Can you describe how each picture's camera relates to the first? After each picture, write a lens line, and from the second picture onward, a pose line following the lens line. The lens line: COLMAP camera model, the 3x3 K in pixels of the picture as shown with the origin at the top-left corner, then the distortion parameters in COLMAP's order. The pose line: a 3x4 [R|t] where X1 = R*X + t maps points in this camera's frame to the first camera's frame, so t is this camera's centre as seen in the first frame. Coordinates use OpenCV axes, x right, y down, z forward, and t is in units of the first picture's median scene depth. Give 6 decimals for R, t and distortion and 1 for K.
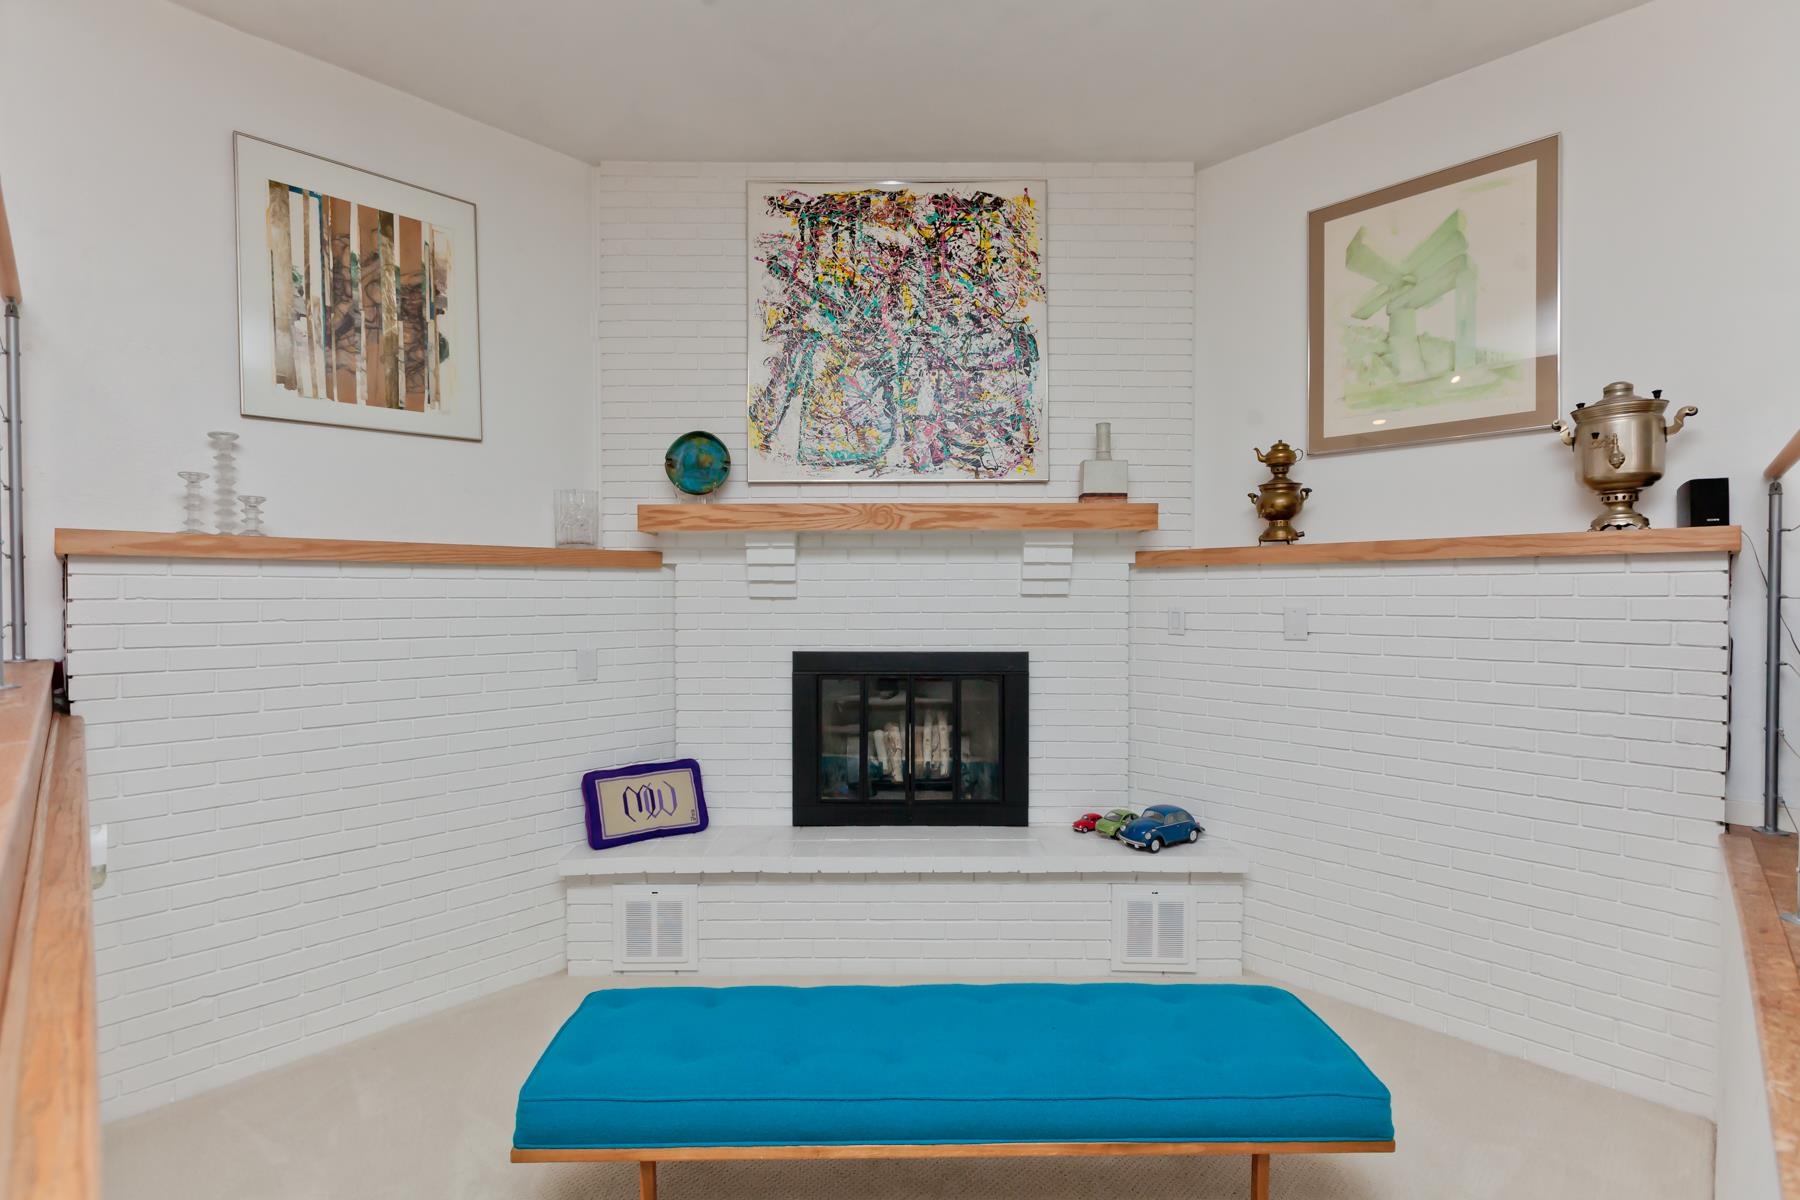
lens RADIAL K [[805.2, 0, 897.1], [0, 805.2, 596.0], [0, 0, 1]] dist [-0.000701, 0.001601]
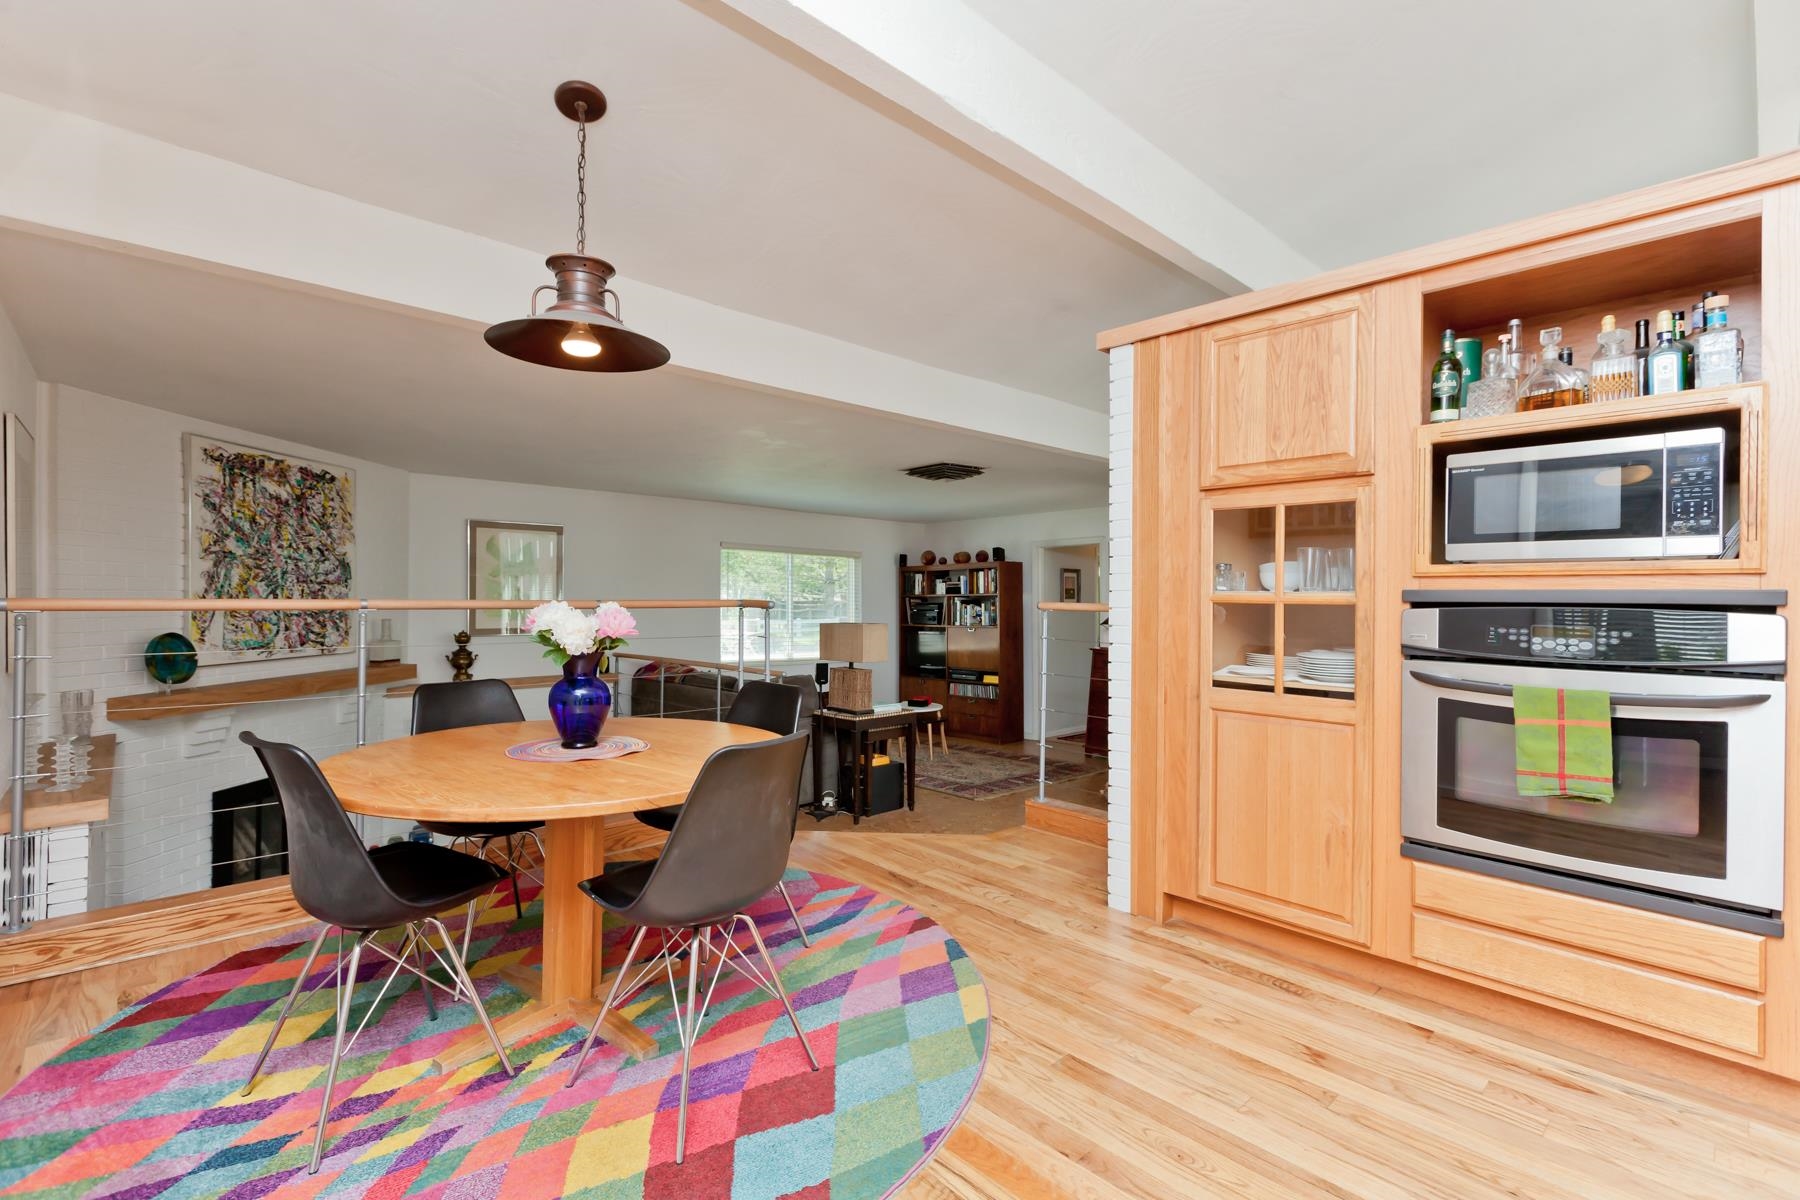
lens RADIAL K [[805.2, 0, 896.2], [0, 805.2, 594.0], [0, 0, 1]] dist [-0.000701, 0.001601]
pose [[0.042434, 0.009590, 0.999053, -1.417894], [-0.000776, 0.999954, -0.009566, -0.247382], [-0.999099, -0.000370, 0.042440, -0.179897]]
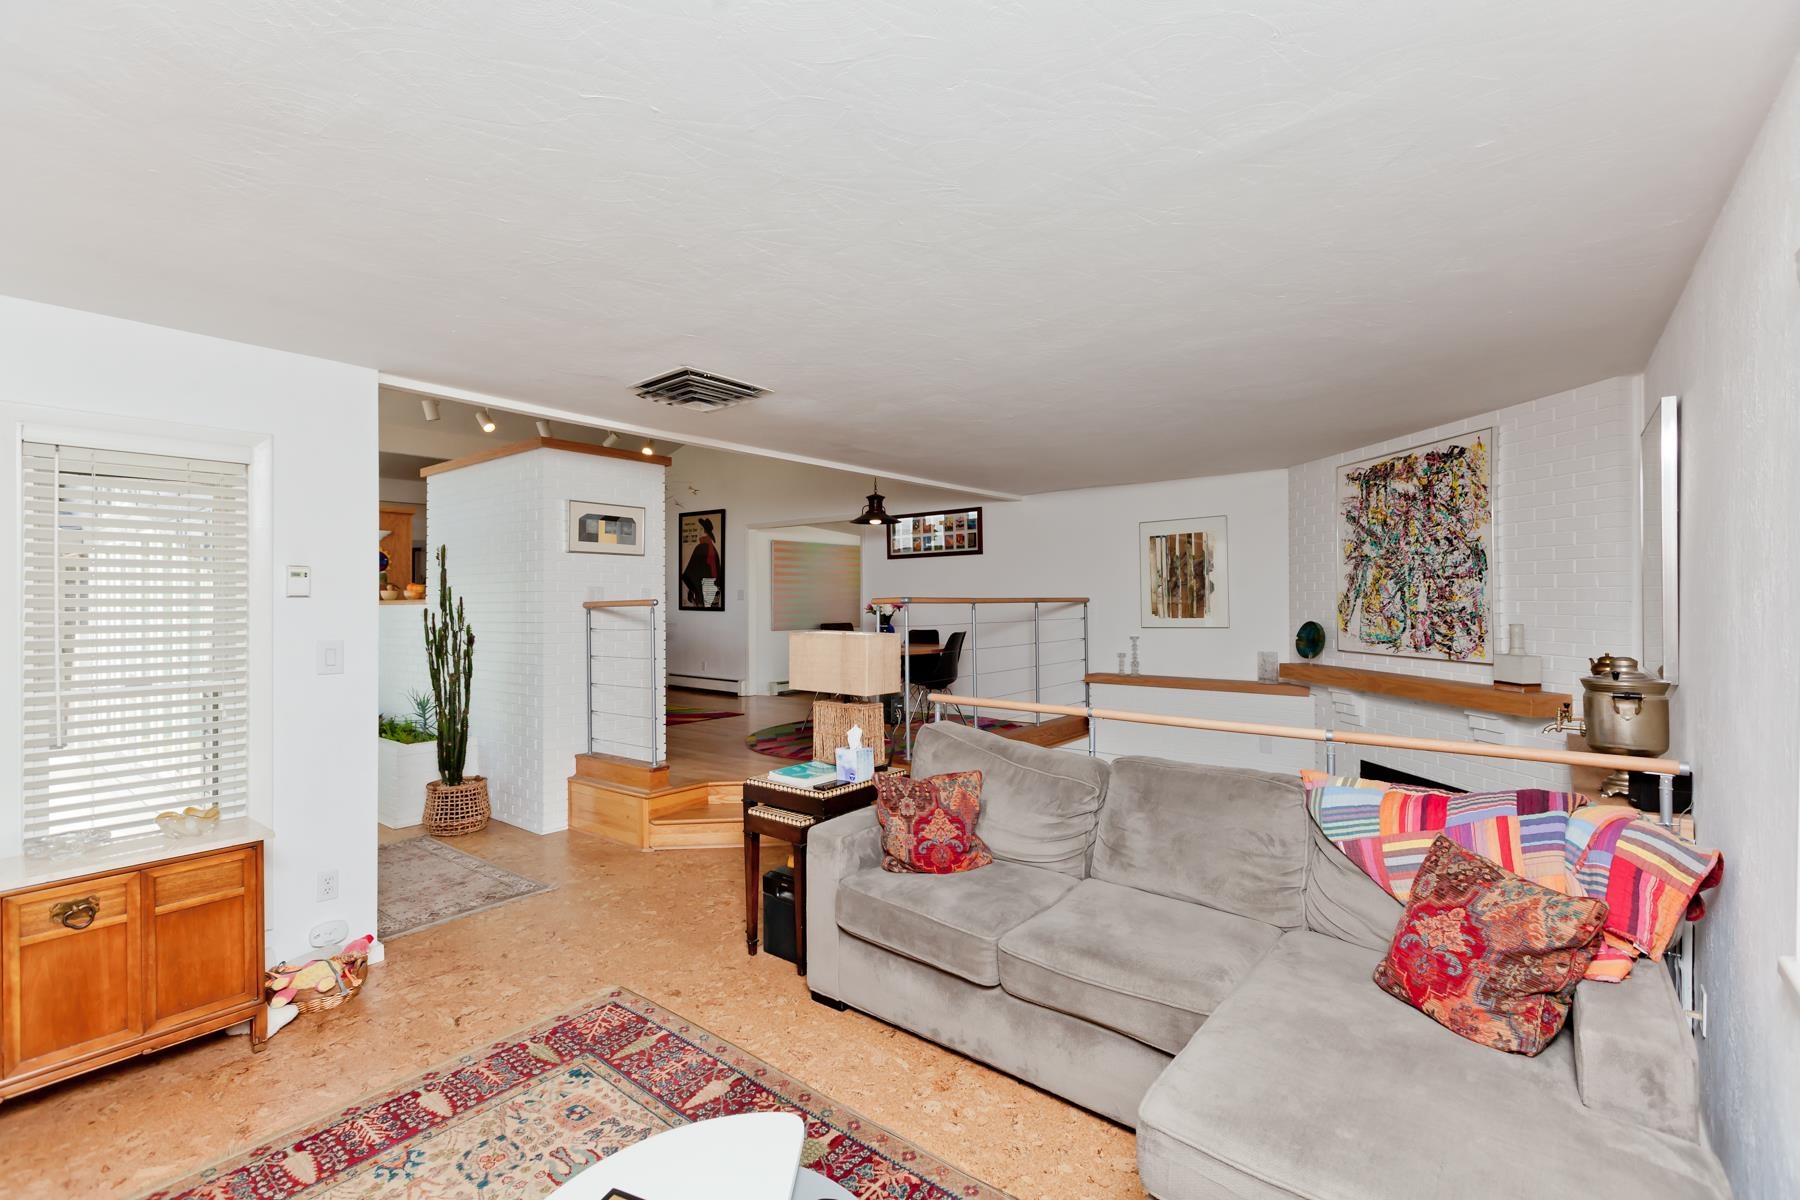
lens RADIAL K [[805.2, 0, 905.2], [0, 805.2, 593.4], [0, 0, 1]] dist [-0.000701, 0.001601]
pose [[0.115432, -0.006982, -0.993291, 1.336509], [0.002432, 0.999974, -0.006746, -0.248898], [0.993312, -0.001637, 0.115446, -0.063323]]
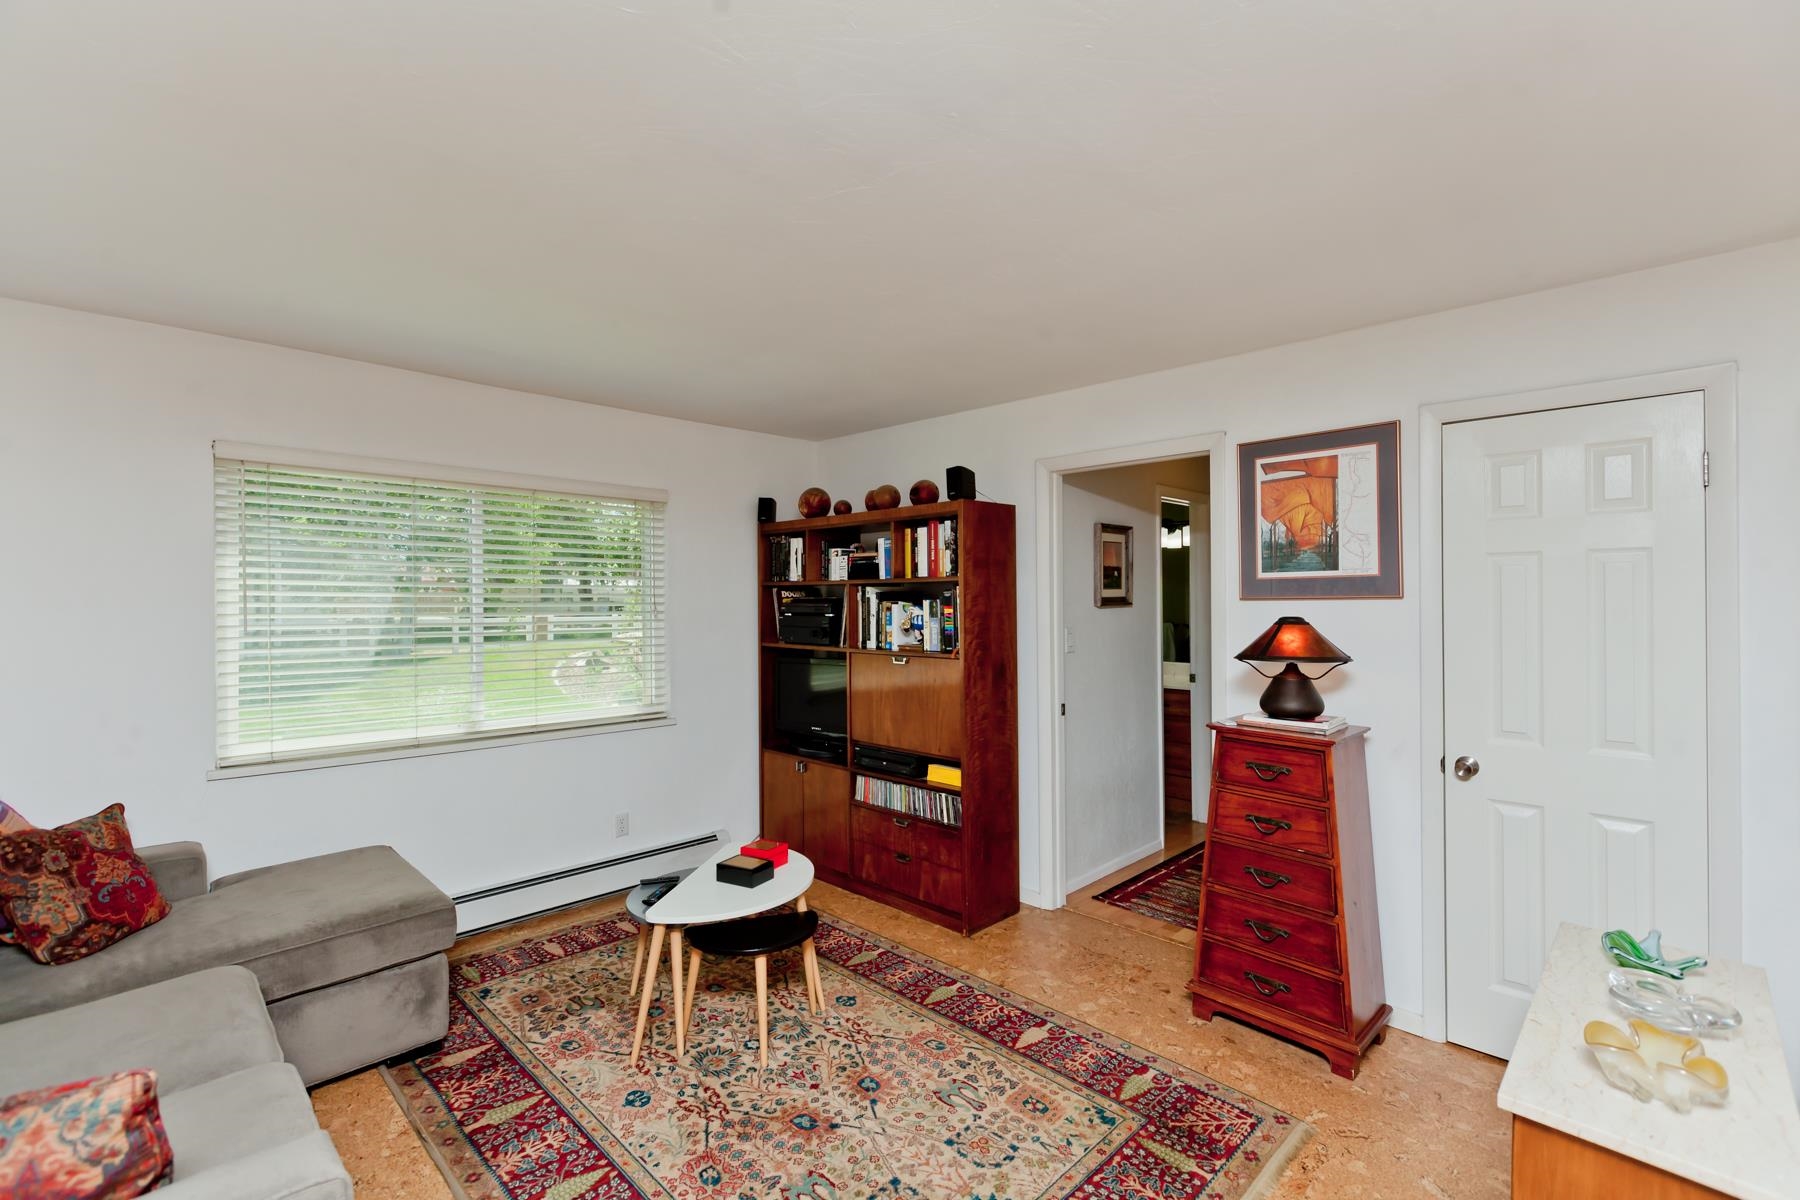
lens RADIAL K [[805.2, 0, 887.3], [0, 805.2, 593.5], [0, 0, 1]] dist [-0.000701, 0.001601]
pose [[0.015988, -0.004209, 0.999863, 0.091133], [0.005050, 0.999979, 0.004128, -0.255392], [-0.999859, 0.004983, 0.016008, -0.316614]]
